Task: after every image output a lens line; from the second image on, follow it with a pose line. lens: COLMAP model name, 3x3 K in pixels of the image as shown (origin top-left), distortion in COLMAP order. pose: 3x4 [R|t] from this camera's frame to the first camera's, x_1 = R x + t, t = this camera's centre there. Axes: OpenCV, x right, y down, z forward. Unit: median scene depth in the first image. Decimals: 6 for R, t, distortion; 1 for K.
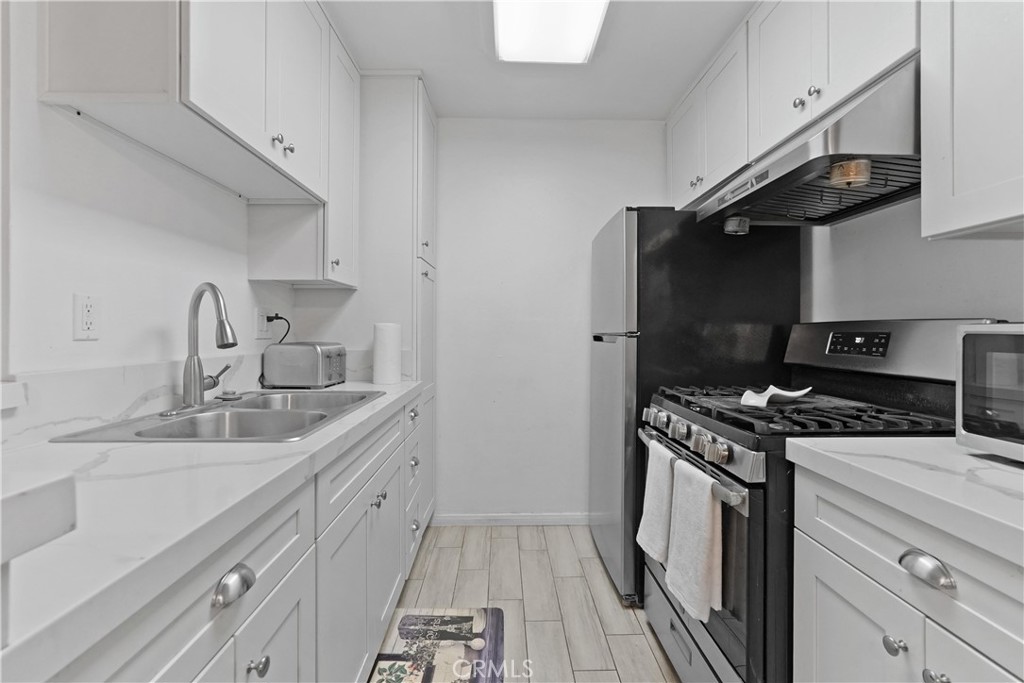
lens RADIAL K [[458.7, 0, 511.8], [0, 458.7, 335.4], [0, 0, 1]] dist [-0.006153, 0.002731]
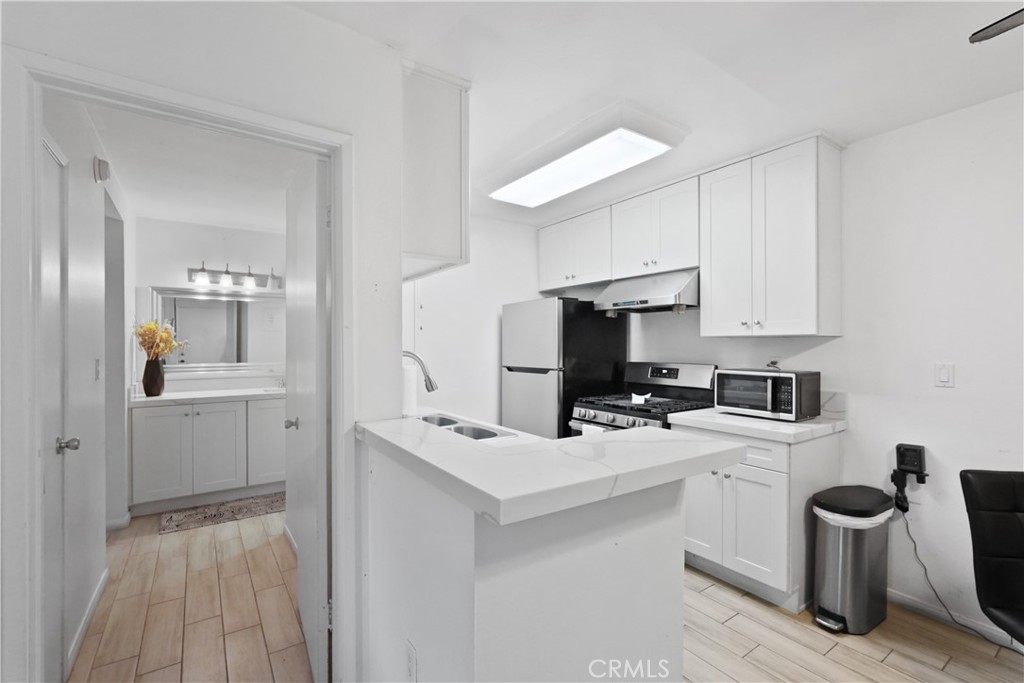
lens RADIAL K [[458.7, 0, 509.7], [0, 458.7, 349.4], [0, 0, 1]] dist [-0.006153, 0.002731]
pose [[0.838111, -0.003038, 0.545491, -1.172400], [0.006246, 0.999972, -0.004028, -0.099240], [-0.545464, 0.006783, 0.838107, -0.502795]]
